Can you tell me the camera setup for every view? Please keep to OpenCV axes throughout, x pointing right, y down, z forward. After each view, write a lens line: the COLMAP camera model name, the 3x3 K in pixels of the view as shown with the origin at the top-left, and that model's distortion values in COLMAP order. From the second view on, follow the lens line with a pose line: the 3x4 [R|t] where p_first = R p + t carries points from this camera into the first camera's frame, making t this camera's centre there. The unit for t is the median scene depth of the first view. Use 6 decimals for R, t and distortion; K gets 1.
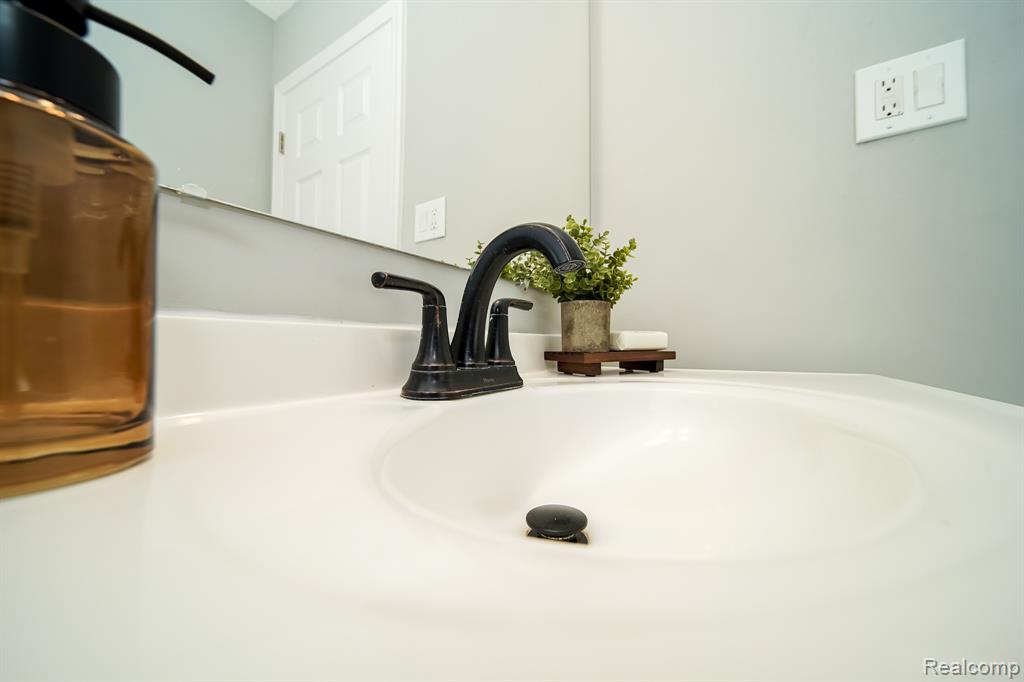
lens RADIAL K [[373.8, 0, 508.3], [0, 373.8, 339.5], [0, 0, 1]] dist [0.000001, 0.000325]
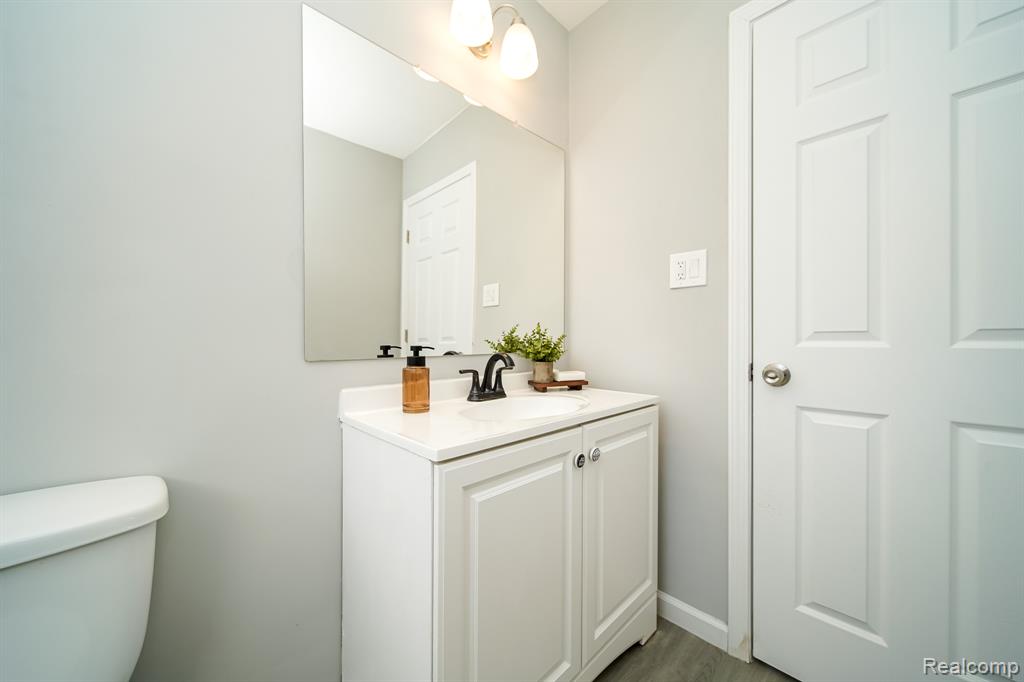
lens RADIAL K [[373.8, 0, 516.8], [0, 373.8, 339.5], [0, 0, 1]] dist [0.000001, 0.000325]
pose [[0.979308, 0.002394, -0.202363, 0.520371], [0.002561, 0.999703, 0.024222, -0.296291], [0.202361, -0.024240, 0.979011, -1.380188]]
